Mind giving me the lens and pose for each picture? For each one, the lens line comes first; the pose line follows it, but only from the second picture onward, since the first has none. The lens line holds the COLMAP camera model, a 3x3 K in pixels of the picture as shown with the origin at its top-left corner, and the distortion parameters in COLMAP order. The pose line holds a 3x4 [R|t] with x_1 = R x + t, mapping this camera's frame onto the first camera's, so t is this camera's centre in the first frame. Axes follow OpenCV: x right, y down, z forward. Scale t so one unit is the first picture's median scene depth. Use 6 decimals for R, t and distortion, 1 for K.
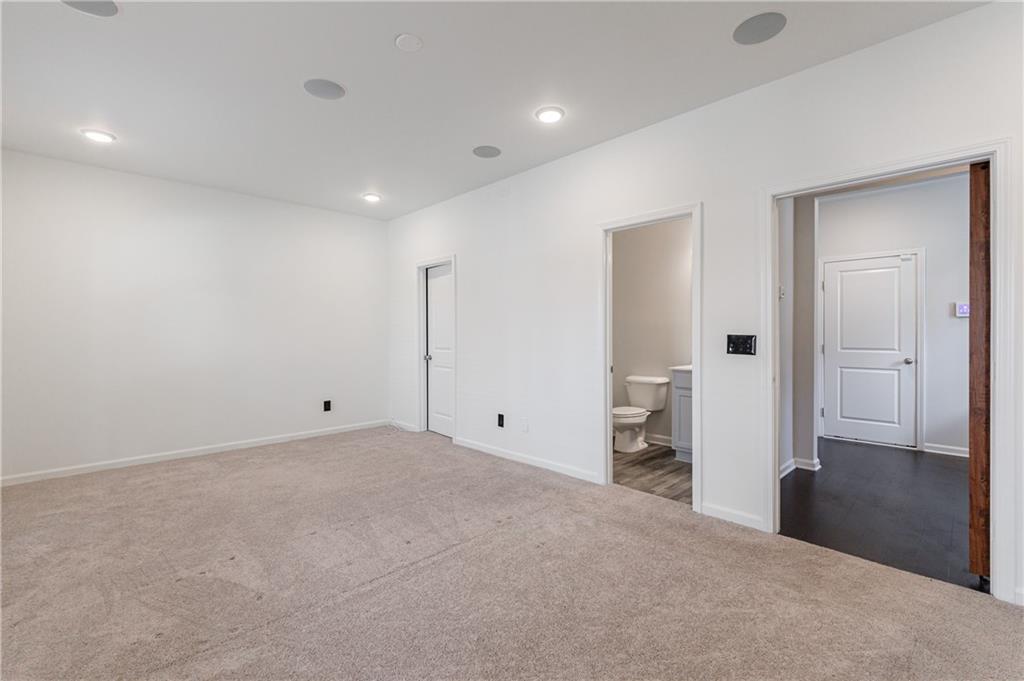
lens RADIAL K [[456.8, 0, 490.4], [0, 456.8, 333.5], [0, 0, 1]] dist [0.017462, -0.011330]
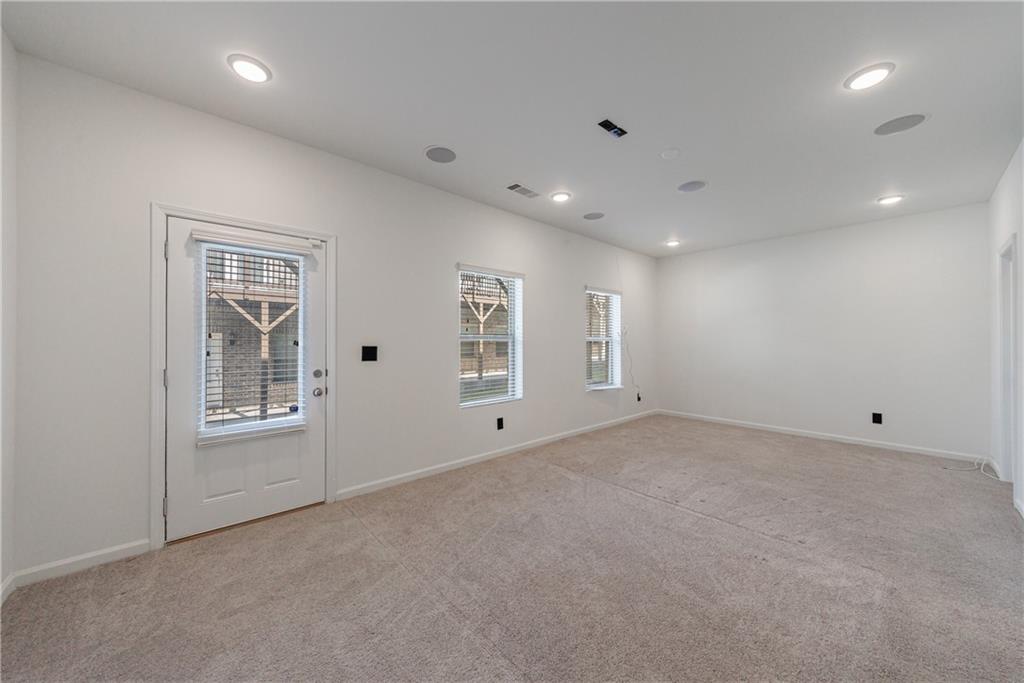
lens RADIAL K [[350.9, 0, 507.1], [0, 350.9, 341.9], [0, 0, 1]] dist [0.000115, 0.000091]
pose [[-0.033981, 0.002171, -0.999420, 0.718222], [-0.001736, 0.999996, 0.002231, -0.013012], [0.999421, 0.001811, -0.033977, 0.374534]]
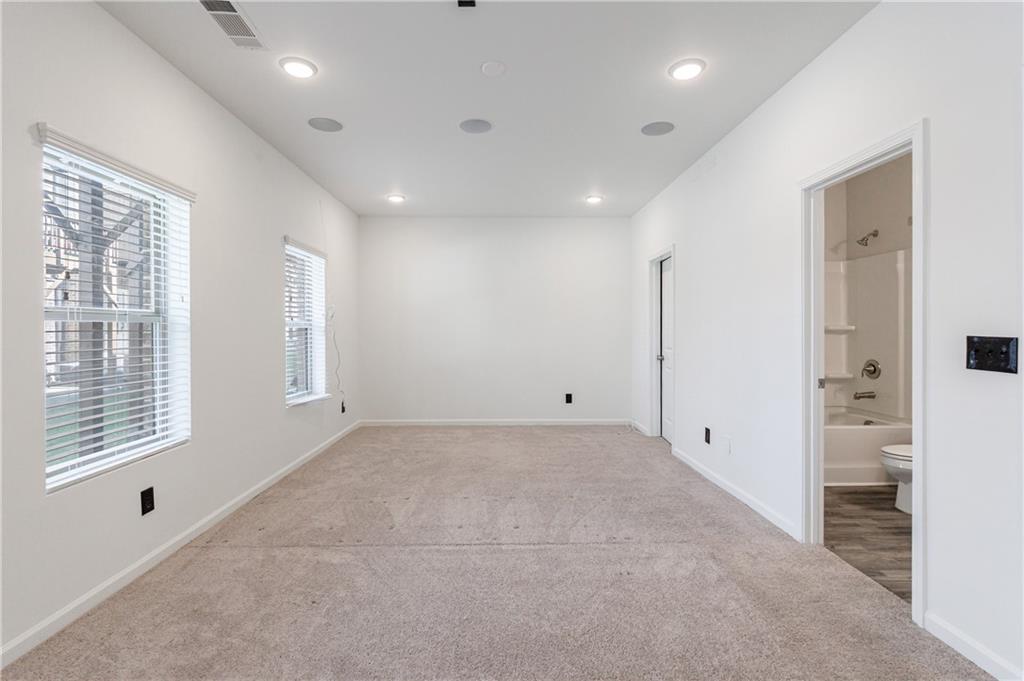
lens RADIAL K [[456.8, 0, 490.4], [0, 456.8, 333.5], [0, 0, 1]] dist [0.017462, -0.011330]
pose [[0.725831, 0.004230, -0.687860, 0.419374], [-0.000115, 0.999982, 0.006027, -0.003293], [0.687873, -0.004295, 0.725818, 0.149507]]
